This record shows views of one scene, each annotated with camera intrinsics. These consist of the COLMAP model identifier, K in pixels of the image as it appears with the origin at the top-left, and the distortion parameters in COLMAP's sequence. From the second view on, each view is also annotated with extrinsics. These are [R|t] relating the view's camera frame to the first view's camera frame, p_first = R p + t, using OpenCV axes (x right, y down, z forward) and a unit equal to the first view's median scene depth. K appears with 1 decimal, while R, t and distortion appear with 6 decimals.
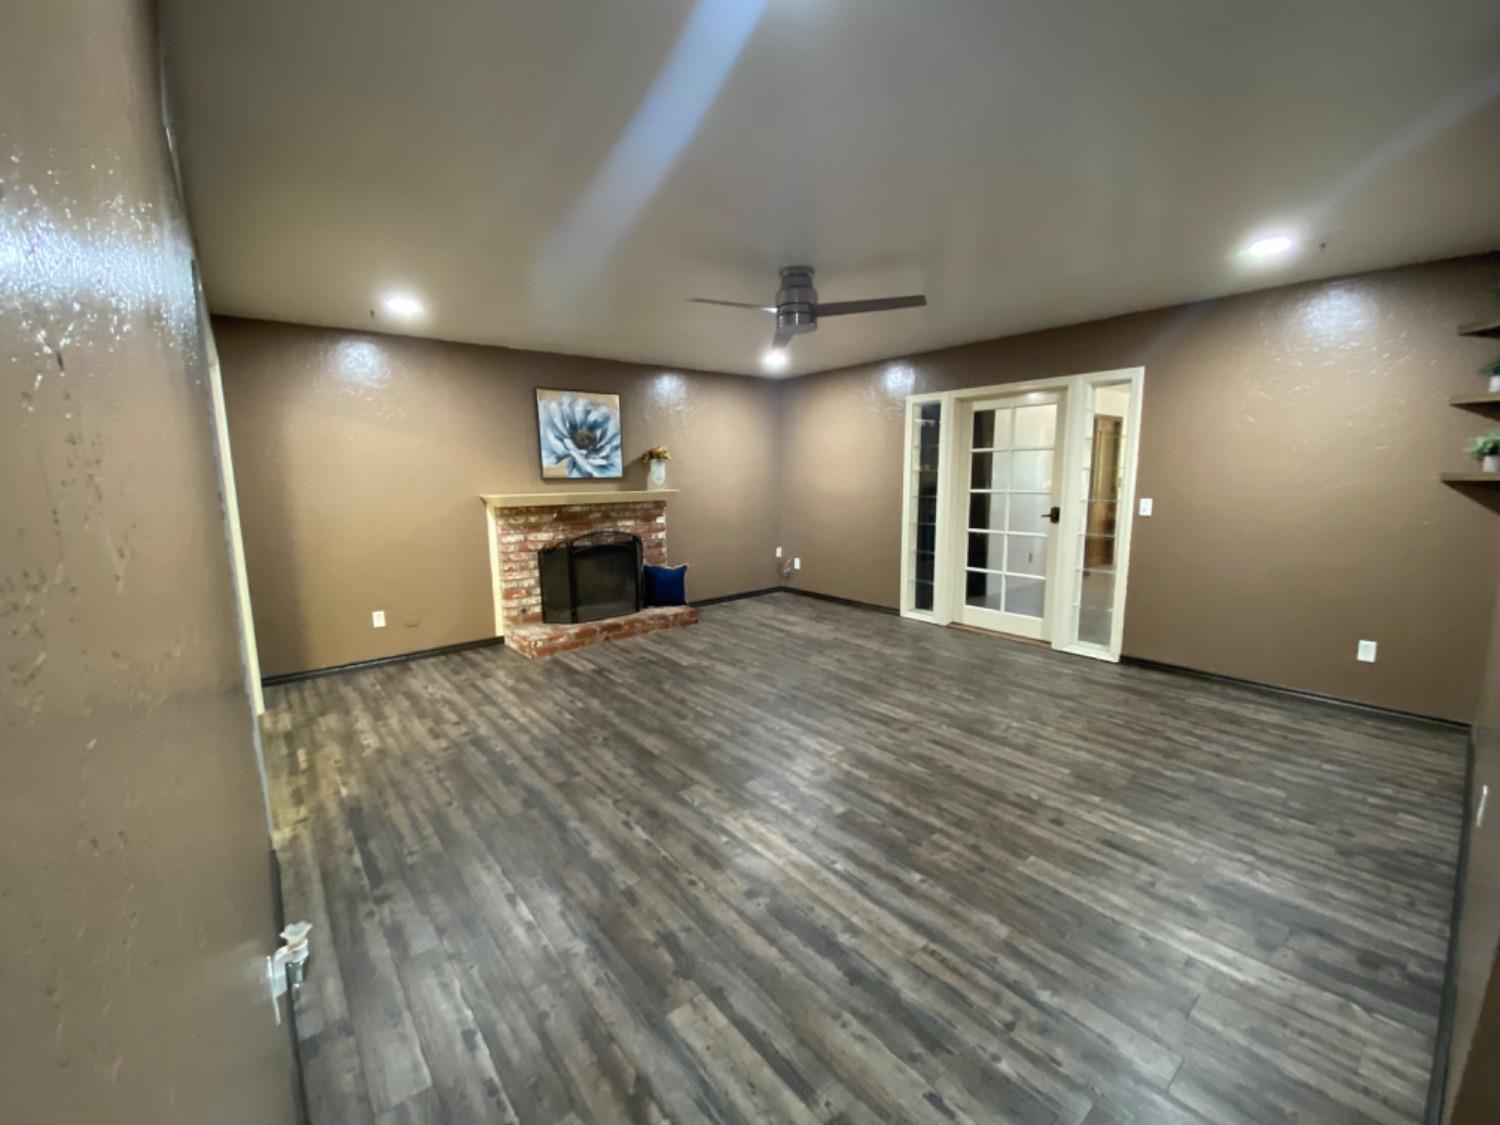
lens RADIAL K [[602.4, 0, 749.9], [0, 602.4, 563.0], [0, 0, 1]] dist [-0.000436, -0.000122]
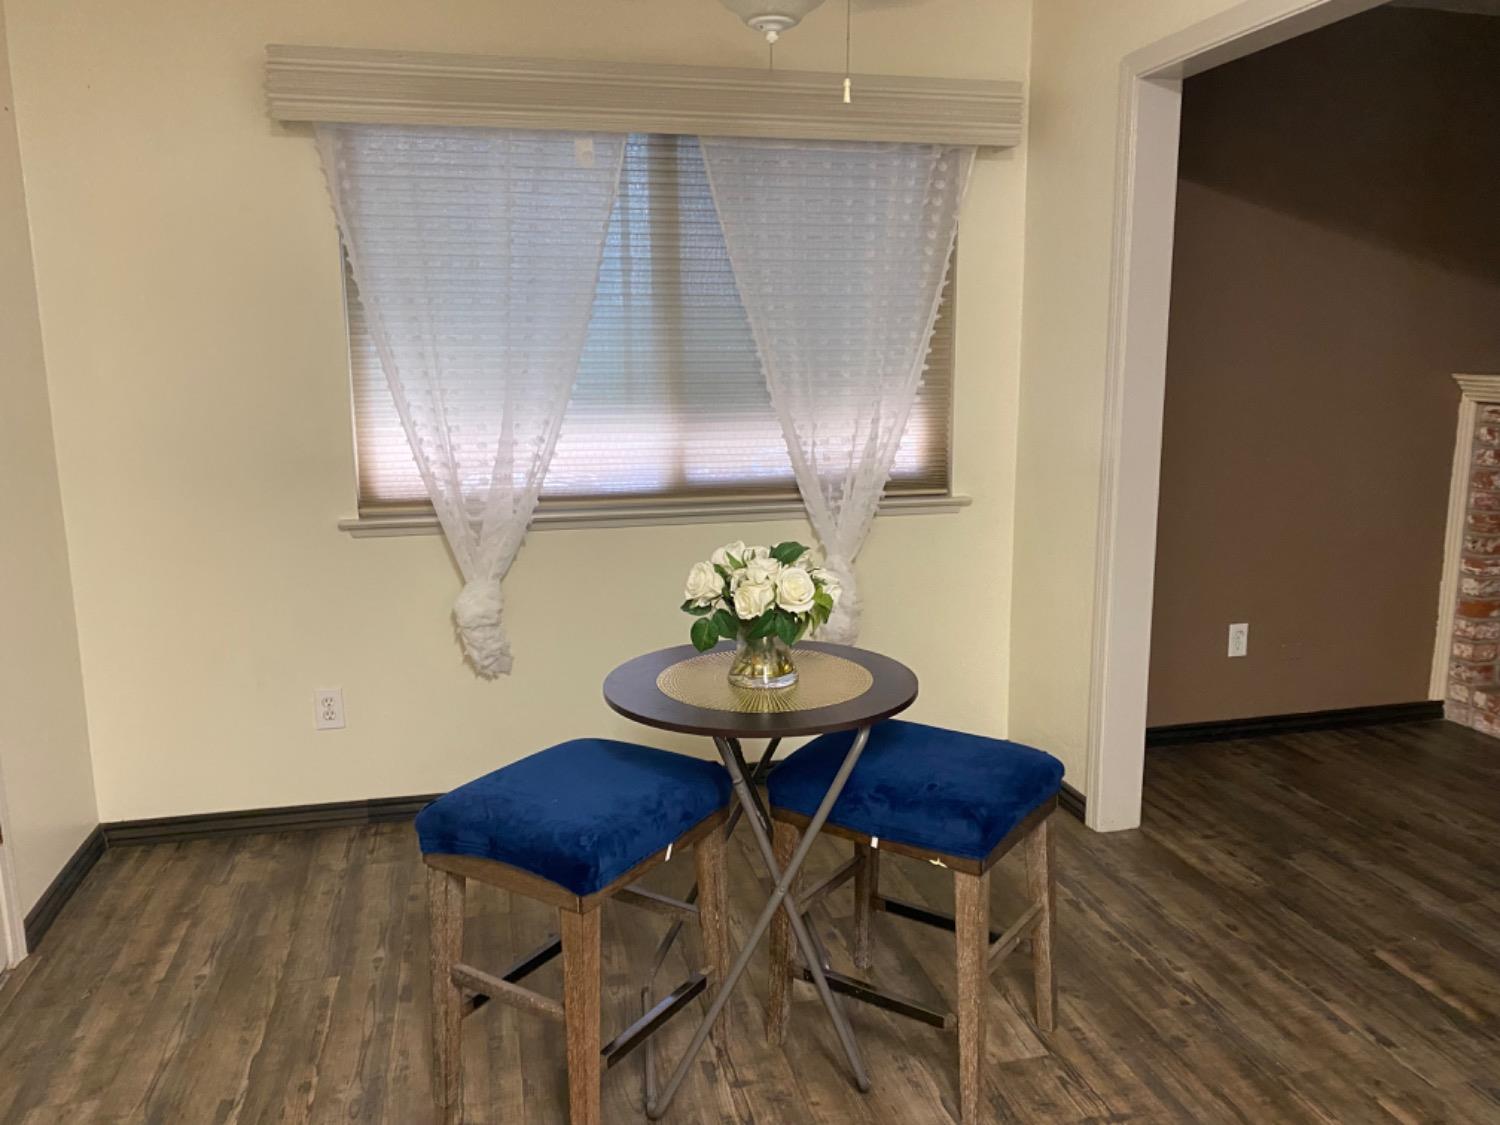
lens RADIAL K [[1148.5, 0, 750.8], [0, 1148.5, 556.5], [0, 0, 1]] dist [-0.028492, -0.001659]
pose [[0.895979, 0.084645, -0.435955, -0.655036], [-0.064663, 0.996071, 0.060500, -0.000677], [0.439364, -0.026017, 0.897932, 0.044501]]
